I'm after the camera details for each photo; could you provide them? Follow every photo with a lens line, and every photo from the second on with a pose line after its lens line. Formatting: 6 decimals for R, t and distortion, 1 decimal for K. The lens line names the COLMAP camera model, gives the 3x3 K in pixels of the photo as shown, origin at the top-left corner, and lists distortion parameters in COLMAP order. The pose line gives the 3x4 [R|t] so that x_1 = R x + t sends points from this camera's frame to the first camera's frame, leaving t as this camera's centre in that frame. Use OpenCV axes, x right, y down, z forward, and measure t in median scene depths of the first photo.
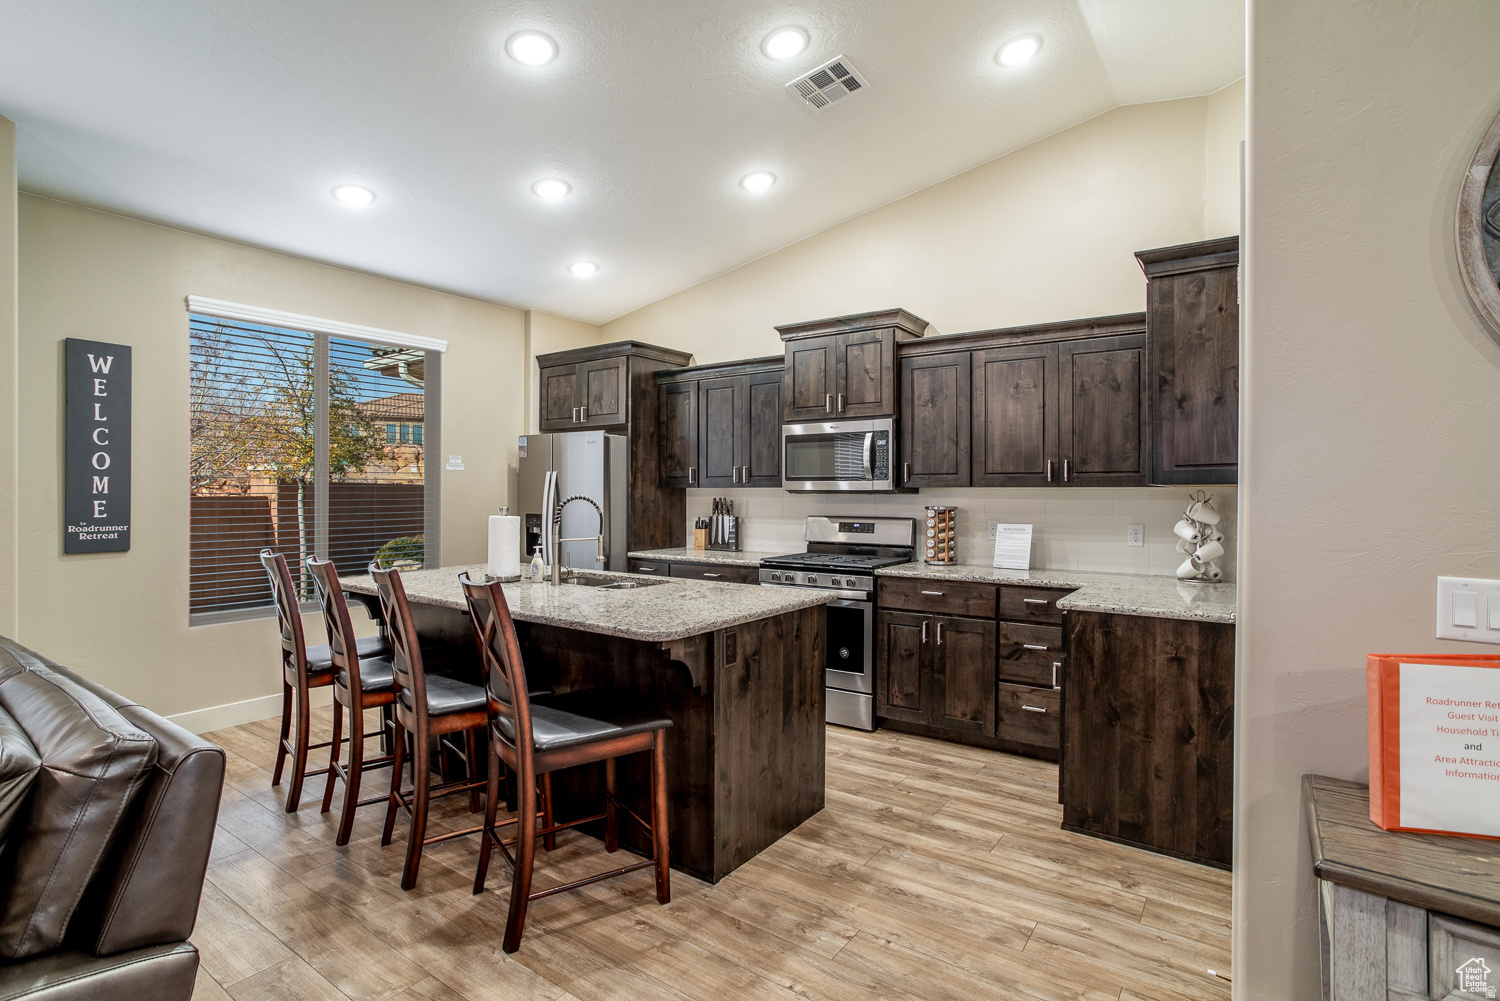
lens RADIAL K [[715.1, 0, 750.0], [0, 715.1, 500.5], [0, 0, 1]] dist [-0.001214, 0.000419]
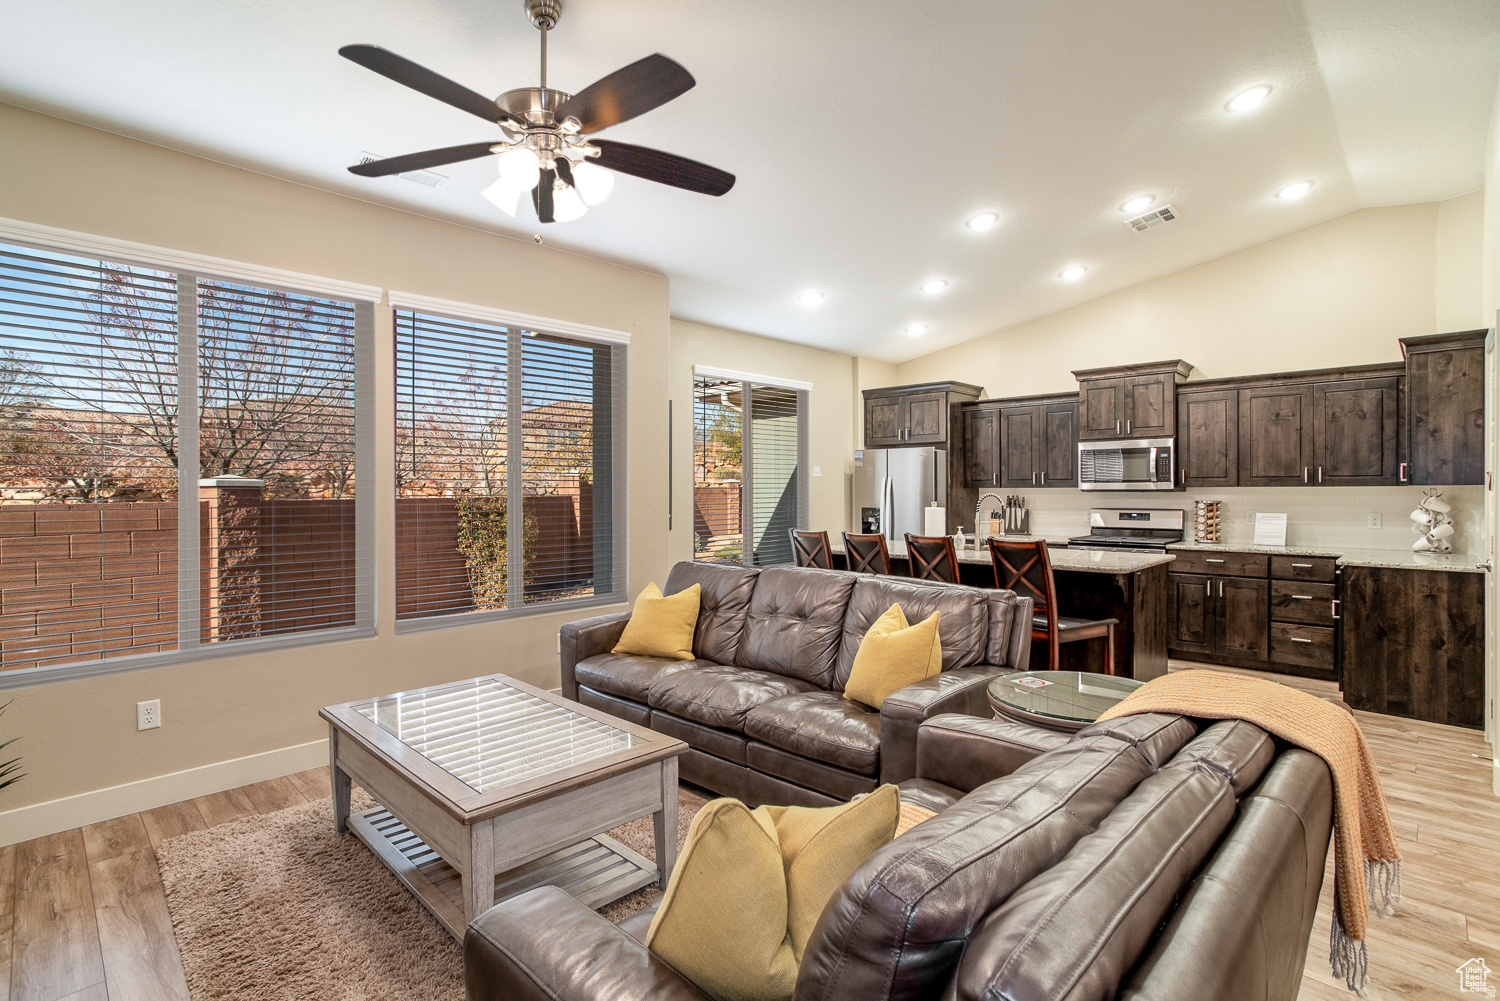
lens RADIAL K [[752.7, 0, 750.0], [0, 752.7, 500.5], [0, 0, 1]] dist [0.027890, 0.018527]
pose [[0.995406, -0.003662, -0.095679, -0.517597], [0.003941, 0.999989, 0.002722, 0.000240], [0.095668, -0.003086, 0.995409, -0.601423]]
